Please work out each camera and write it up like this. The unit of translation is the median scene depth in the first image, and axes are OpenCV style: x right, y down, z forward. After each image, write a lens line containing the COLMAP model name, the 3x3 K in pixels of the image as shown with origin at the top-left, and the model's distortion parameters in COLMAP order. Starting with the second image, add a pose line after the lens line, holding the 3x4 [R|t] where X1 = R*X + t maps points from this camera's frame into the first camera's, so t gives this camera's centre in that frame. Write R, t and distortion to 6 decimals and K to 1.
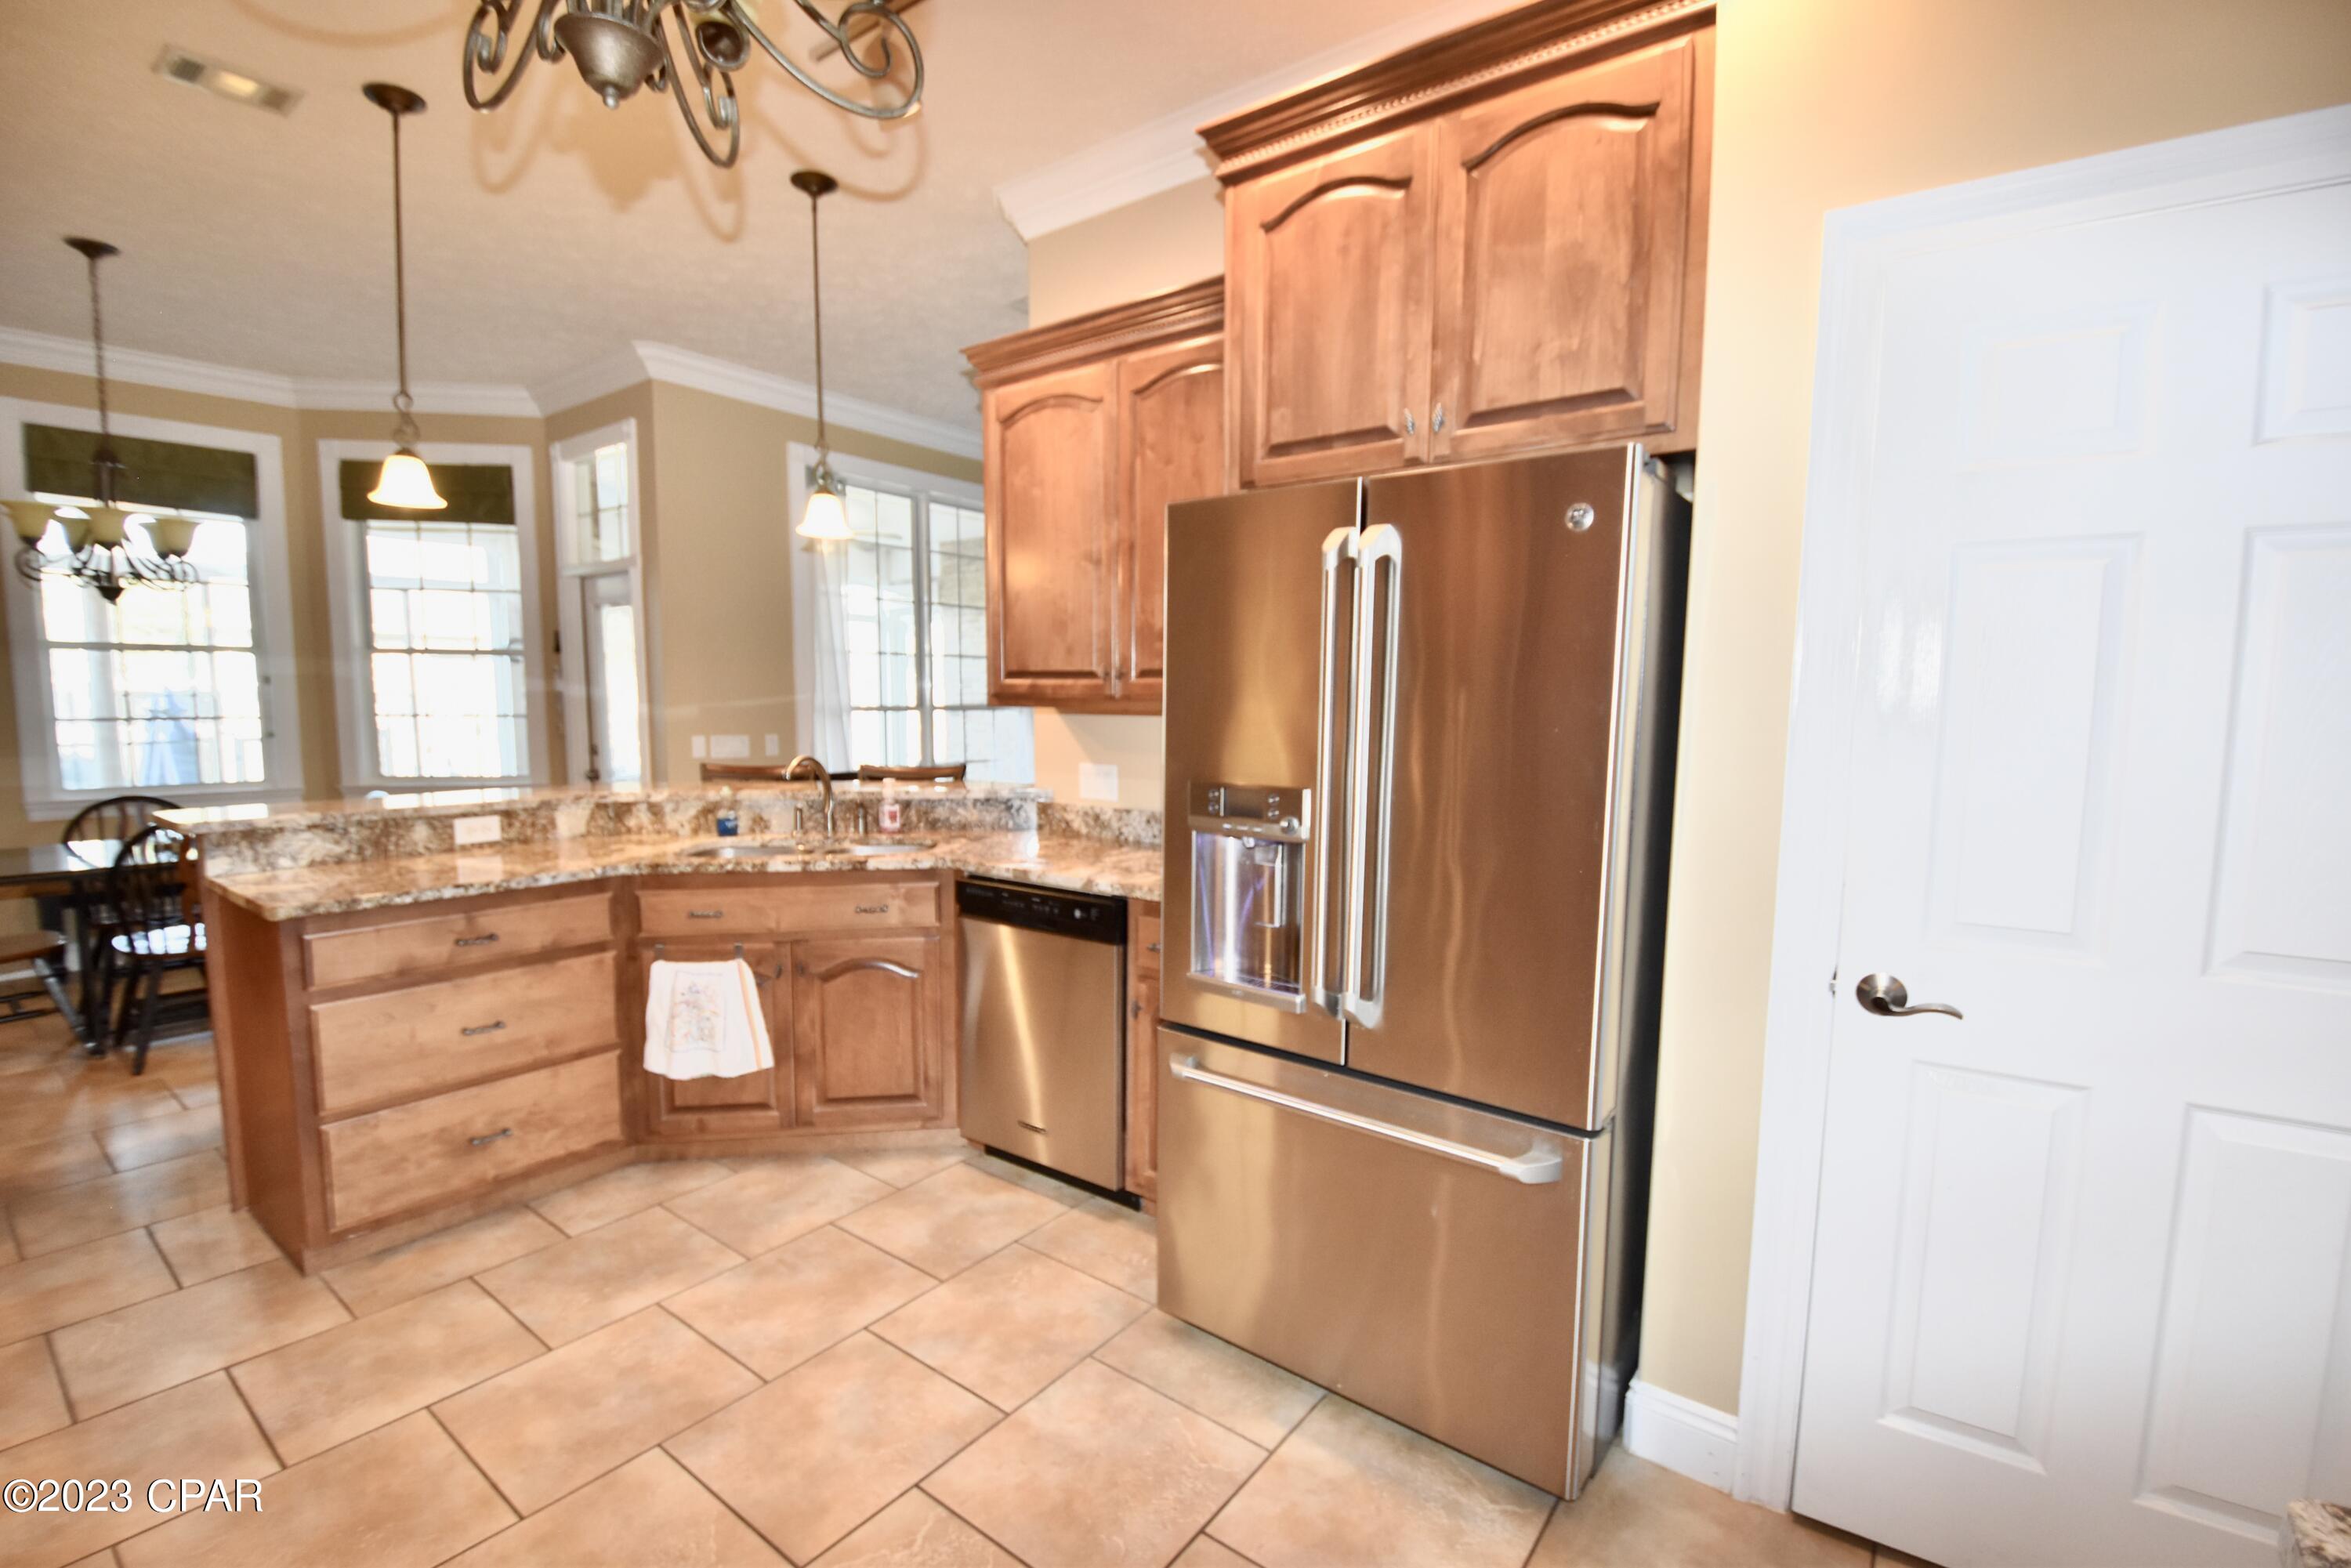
lens RADIAL K [[1029.1, 0, 1180.5], [0, 1029.1, 801.8], [0, 0, 1]] dist [0.008984, -0.017611]
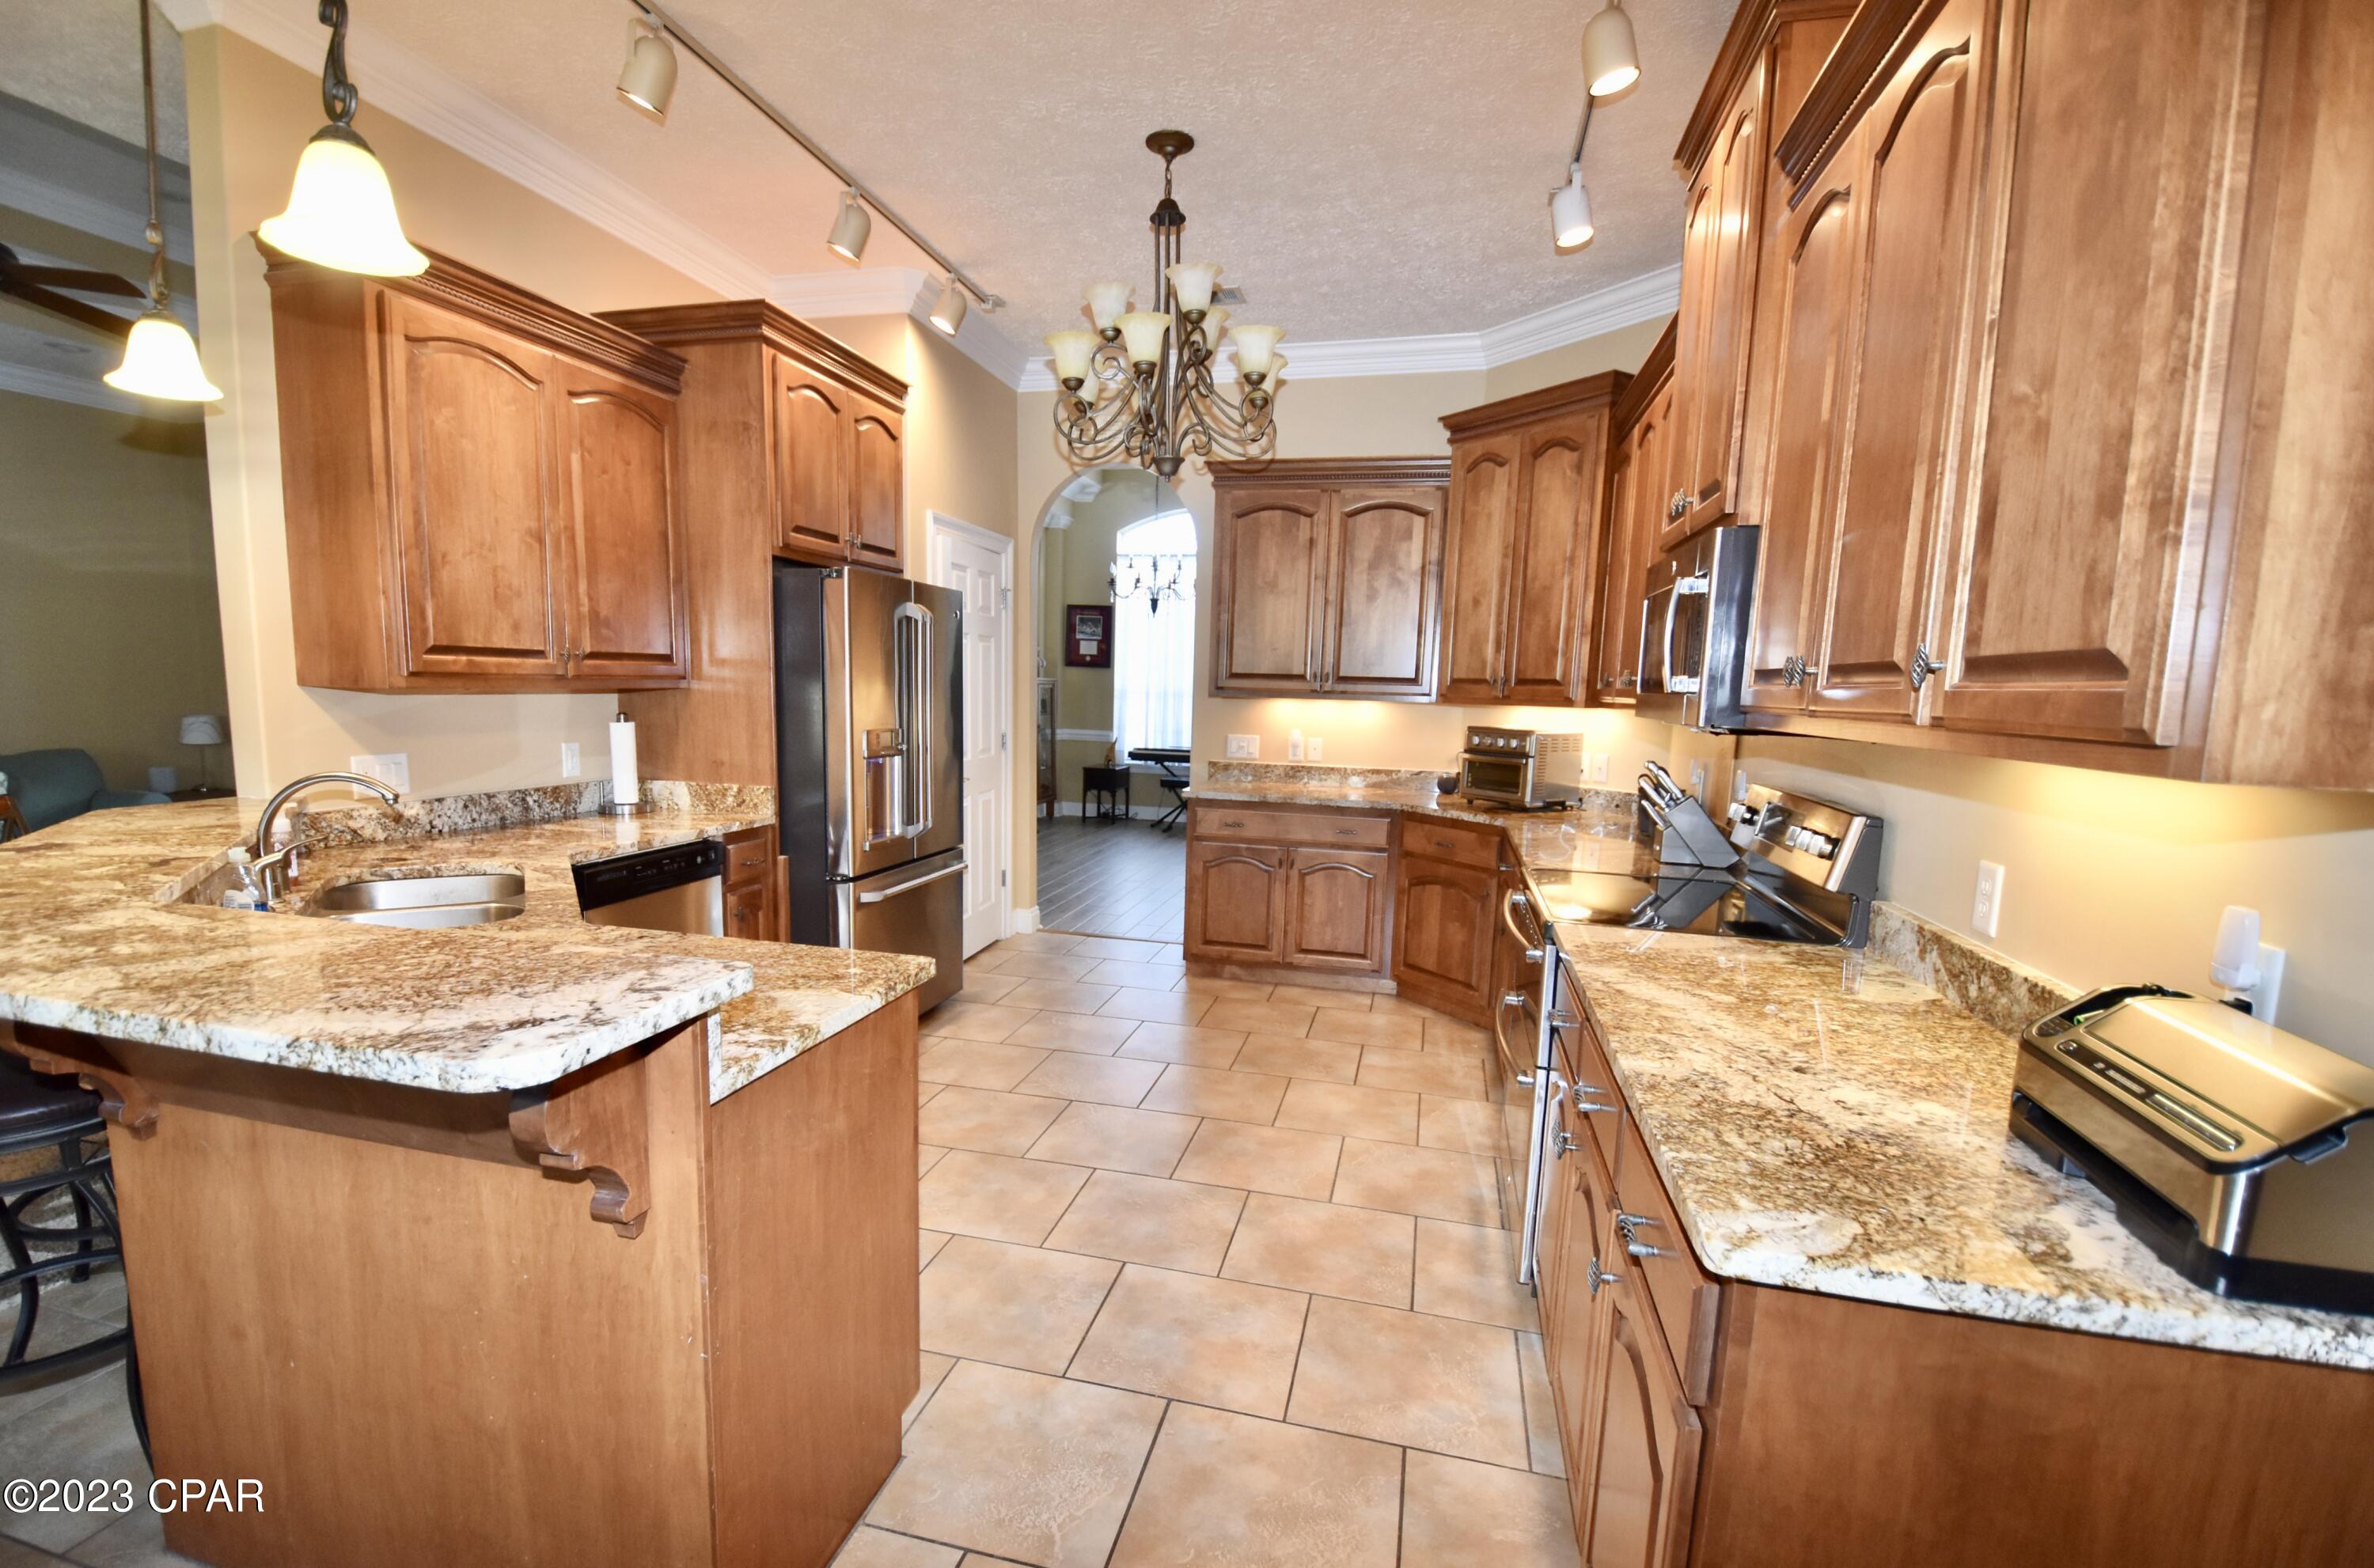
lens RADIAL K [[1039.1, 0, 1155.9], [0, 1039.1, 838.5], [0, 0, 1]] dist [0.008984, -0.017611]
pose [[-0.378129, -0.154042, 0.912847, -1.262086], [0.067206, 0.978889, 0.193025, -0.103255], [-0.923310, 0.134337, -0.359794, 0.836605]]
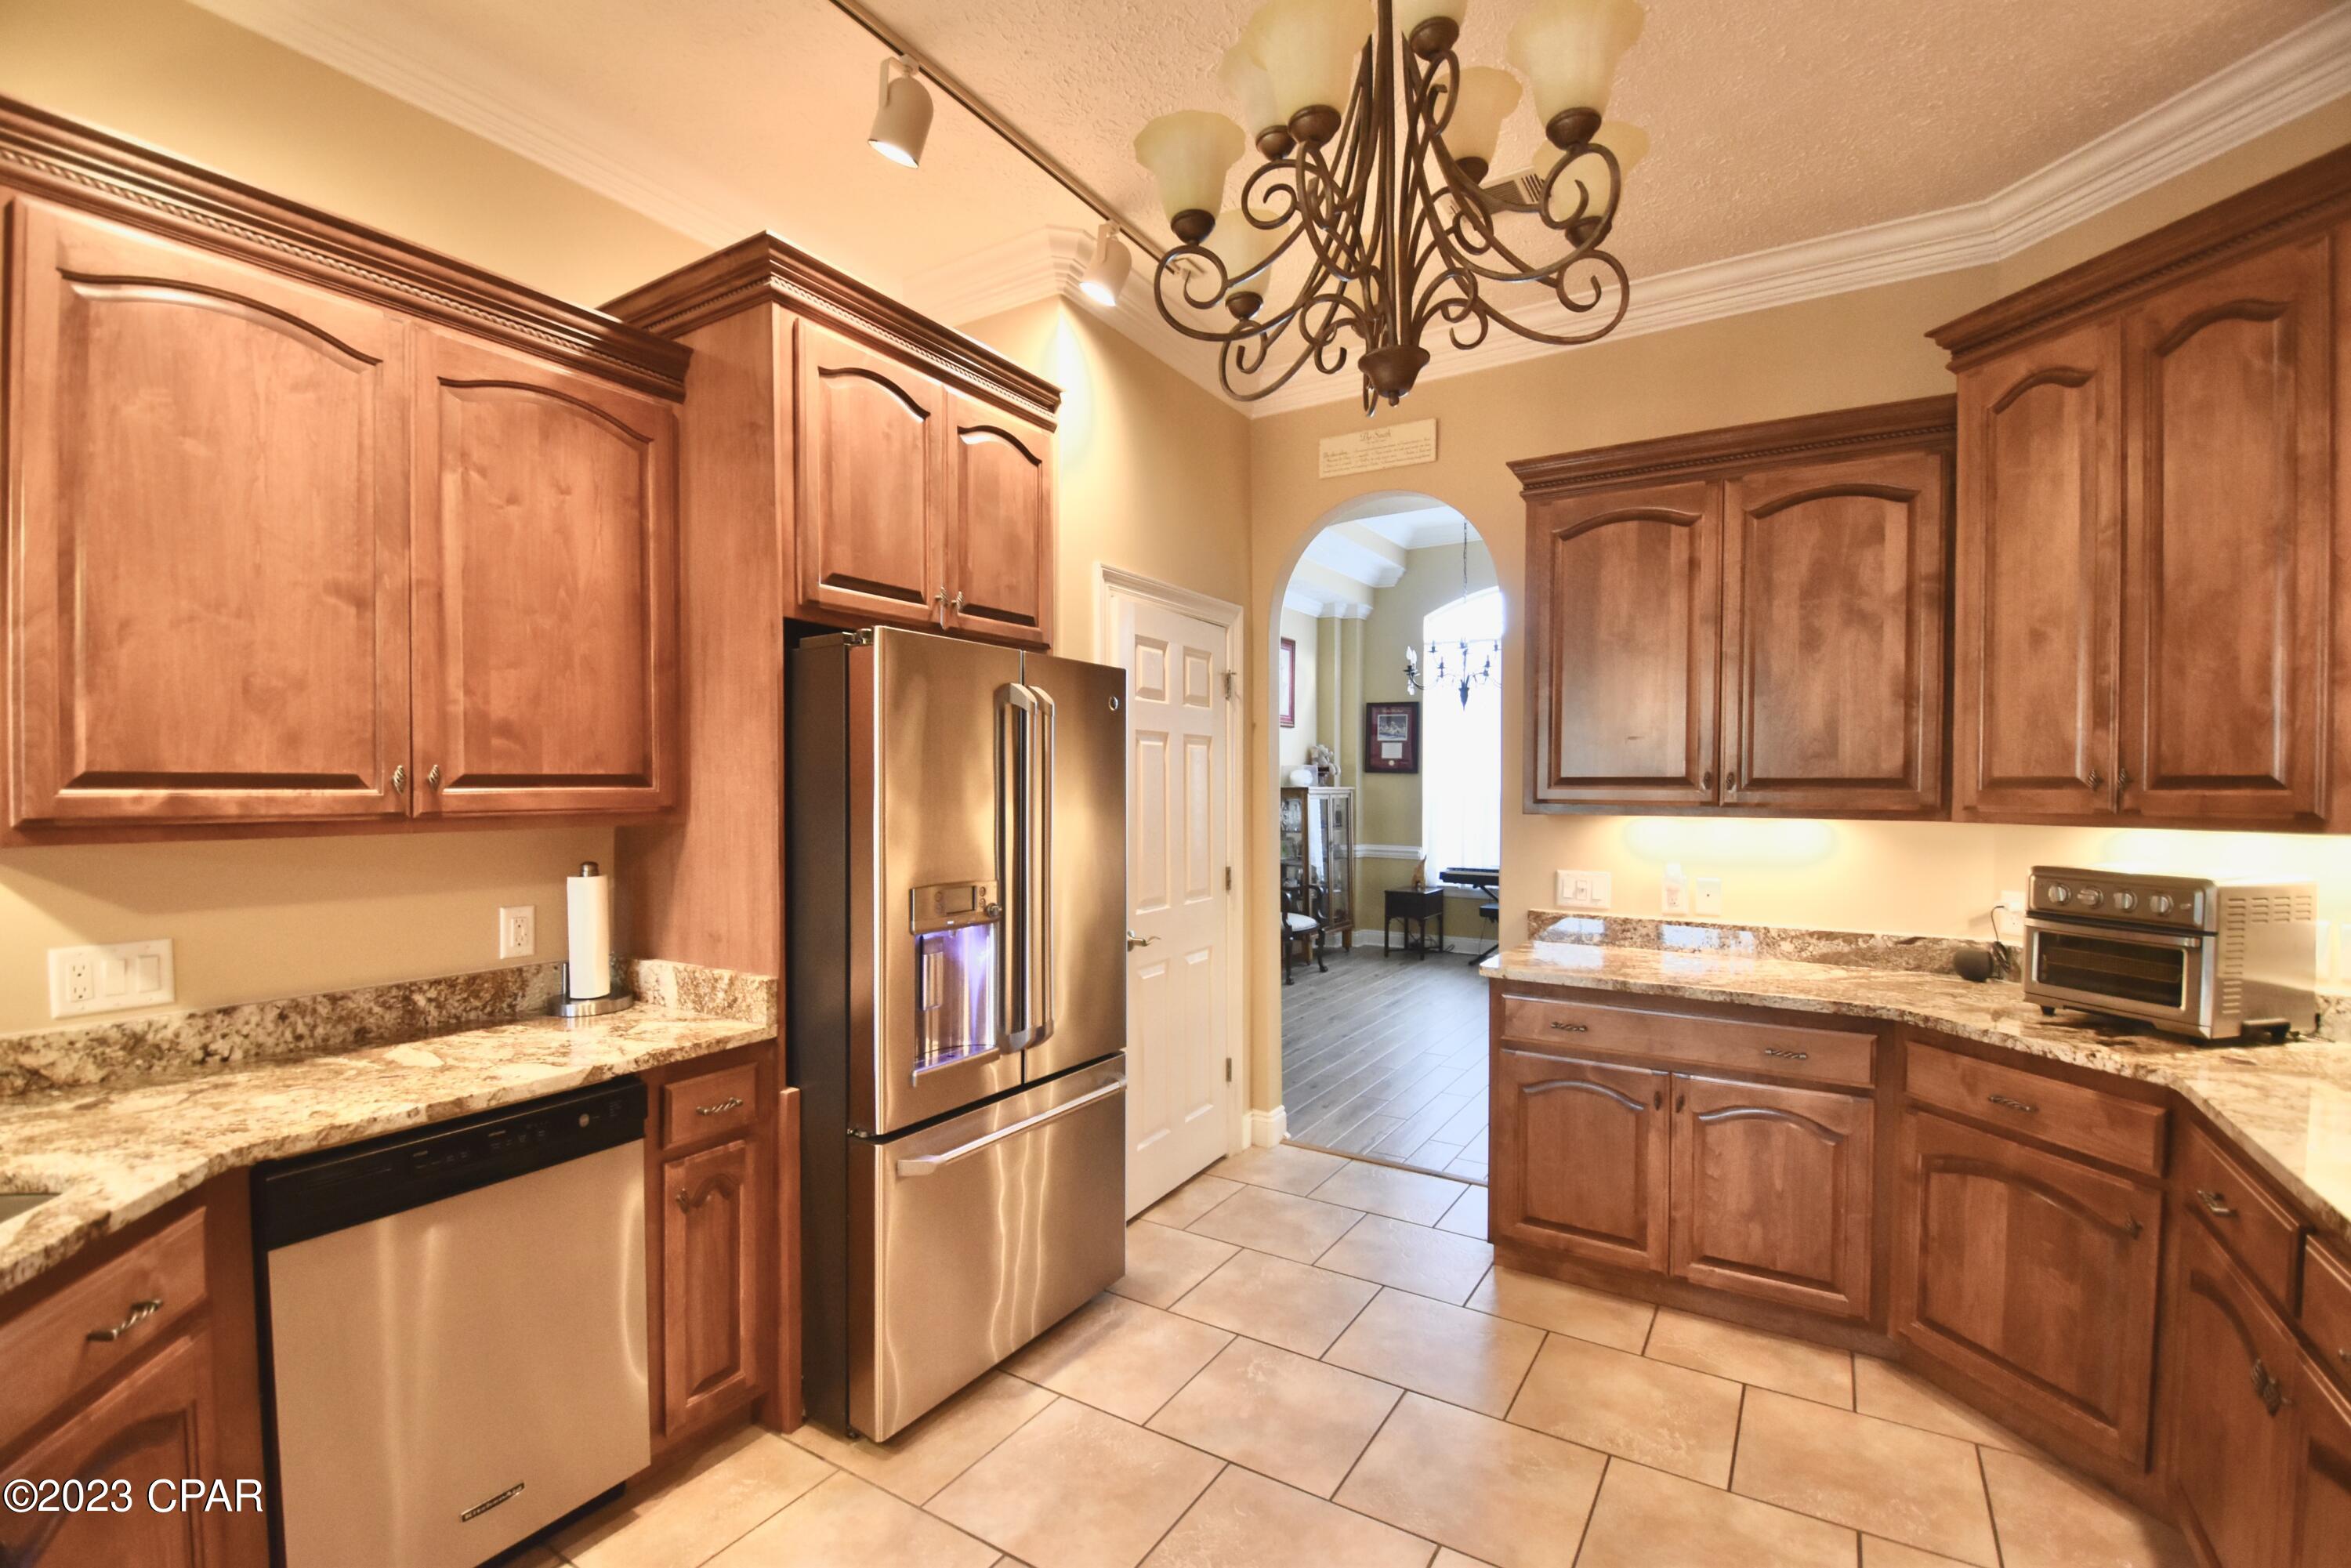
lens RADIAL K [[1029.1, 0, 1175.2], [0, 1029.1, 806.6], [0, 0, 1]] dist [0.008984, -0.017611]
pose [[-0.088884, -0.028227, 0.995642, -0.745960], [0.100236, 0.994270, 0.037137, -0.081668], [-0.990985, 0.103100, -0.085546, 0.565085]]
